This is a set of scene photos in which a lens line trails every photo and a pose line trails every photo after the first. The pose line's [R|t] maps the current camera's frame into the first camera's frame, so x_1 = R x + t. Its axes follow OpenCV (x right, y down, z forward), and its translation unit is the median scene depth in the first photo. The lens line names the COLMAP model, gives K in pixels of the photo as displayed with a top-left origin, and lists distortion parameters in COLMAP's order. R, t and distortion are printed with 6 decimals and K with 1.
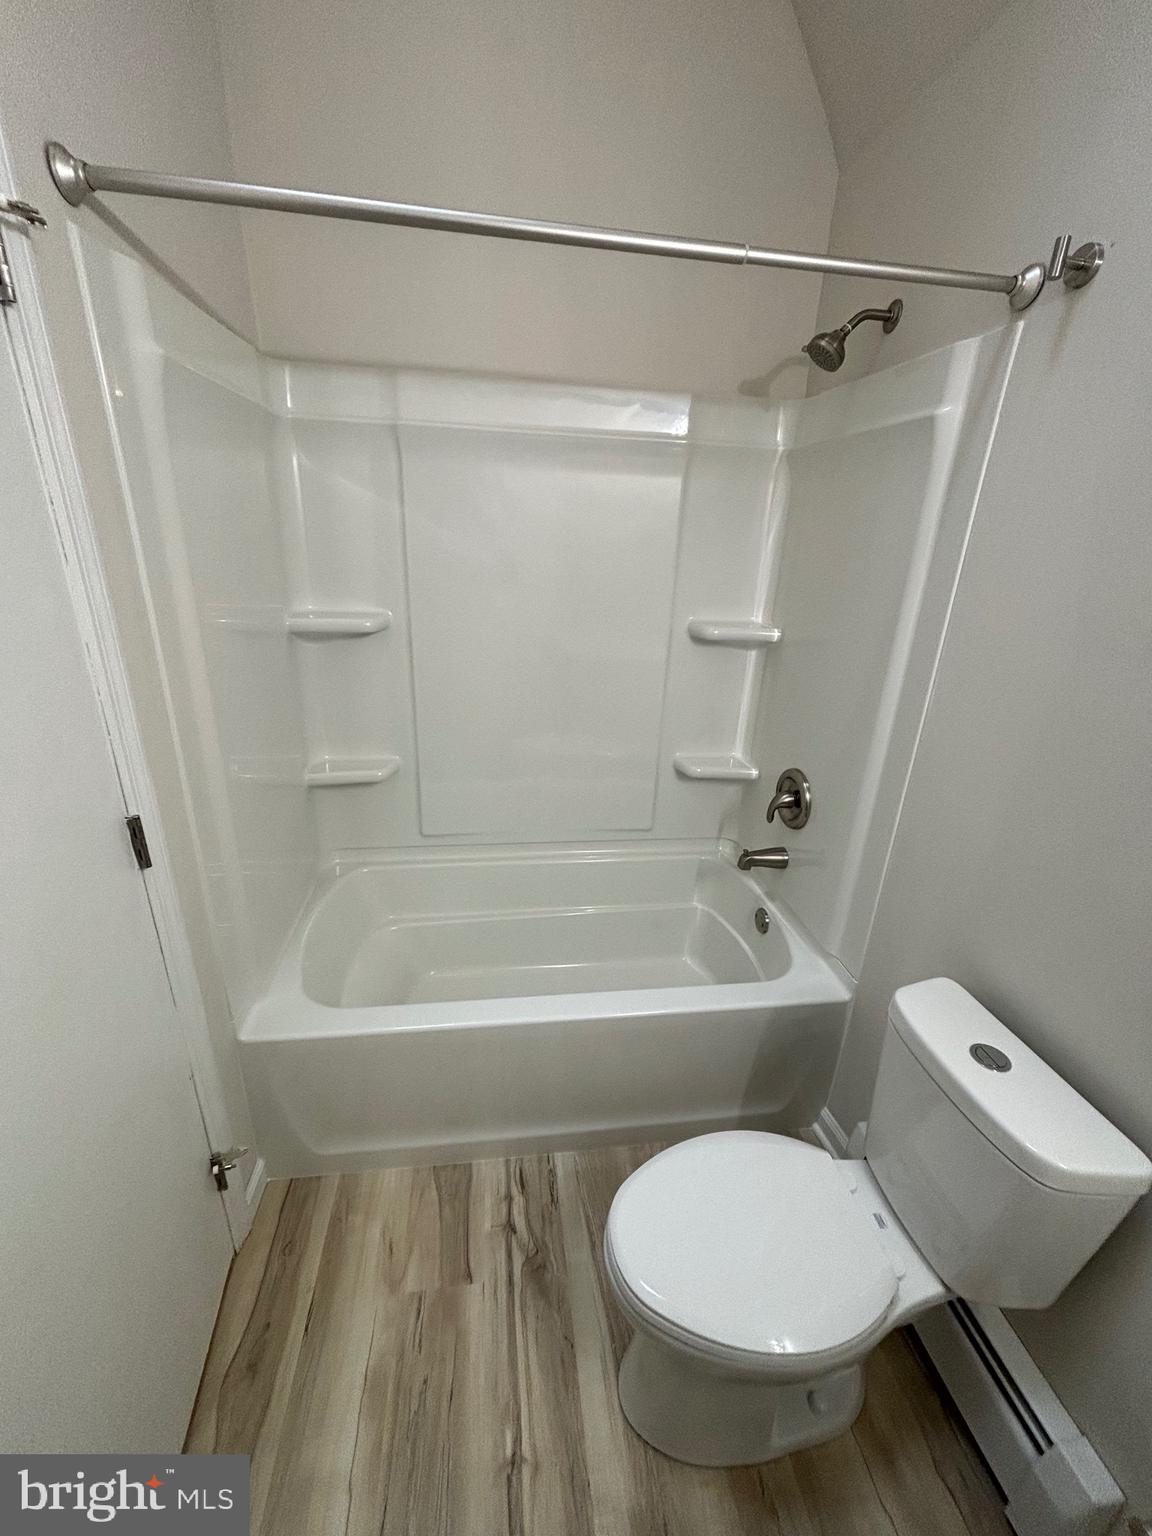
lens RADIAL K [[617.2, 0, 571.8], [0, 617.2, 762.1], [0, 0, 1]] dist [-0.012223, 0.002787]
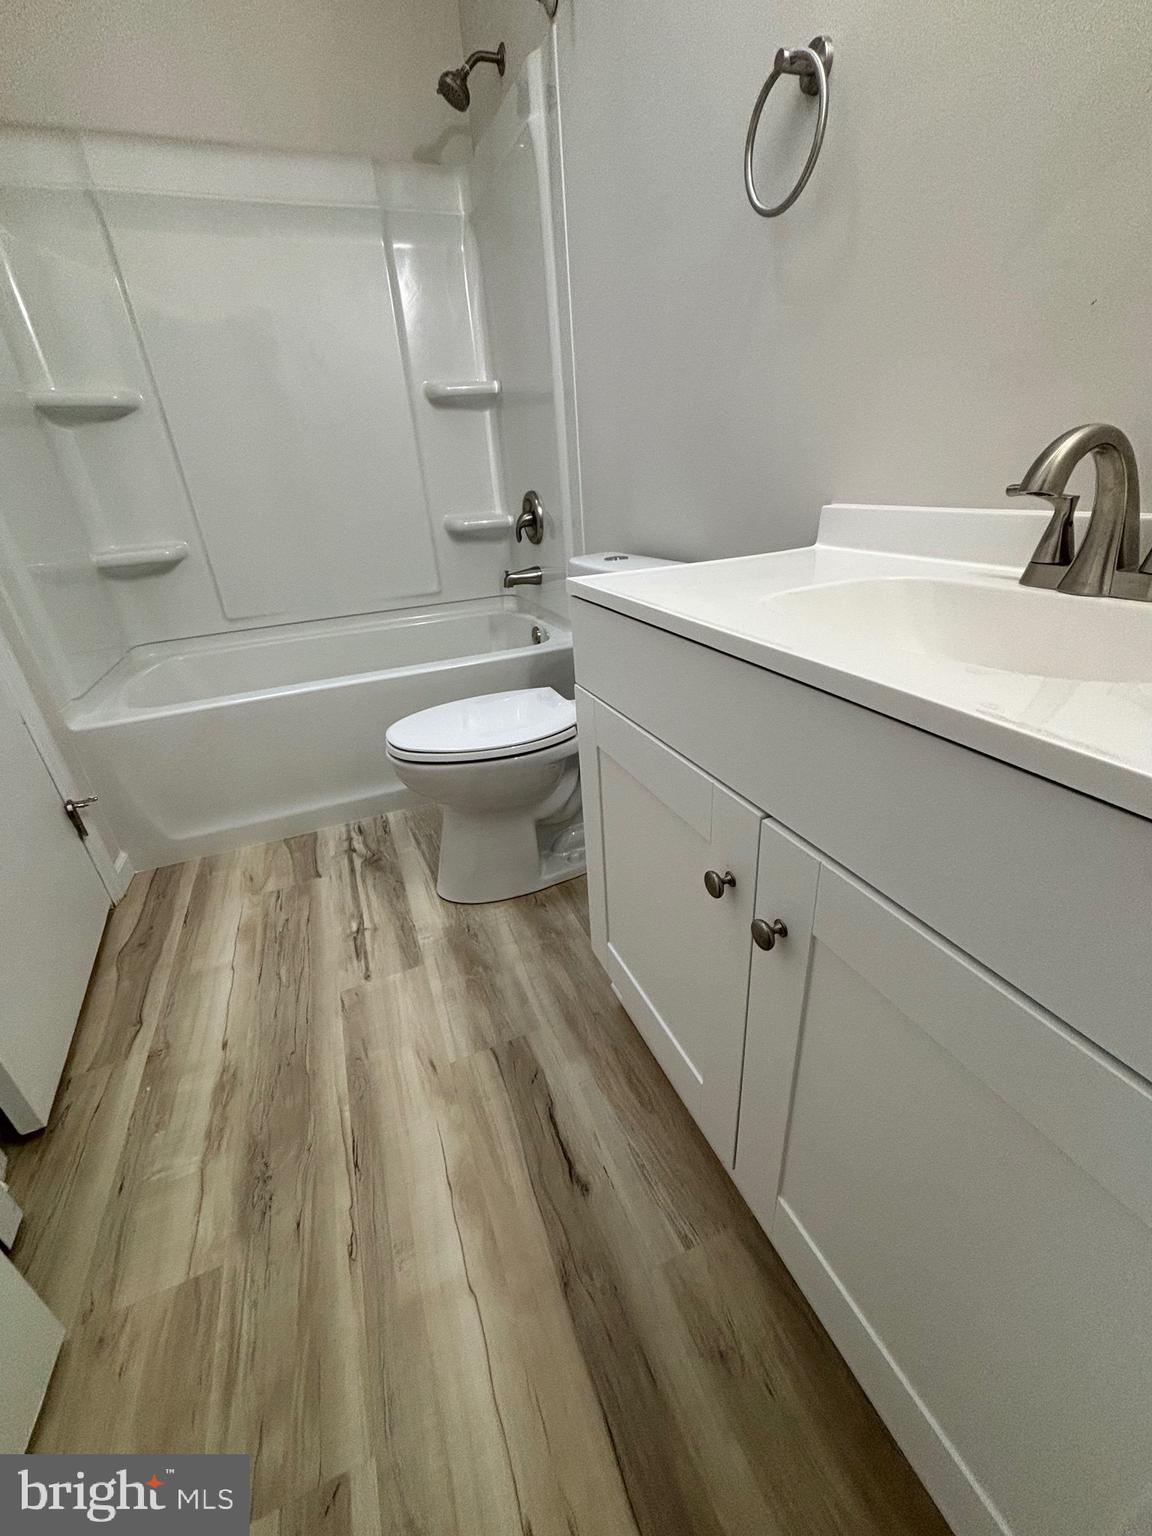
lens RADIAL K [[617.2, 0, 579.2], [0, 617.2, 775.2], [0, 0, 1]] dist [-0.012223, 0.002787]
pose [[0.961743, -0.203240, 0.183695, 0.154930], [0.185852, 0.976674, 0.107551, 0.580869], [-0.201269, -0.069296, 0.977082, -0.333162]]
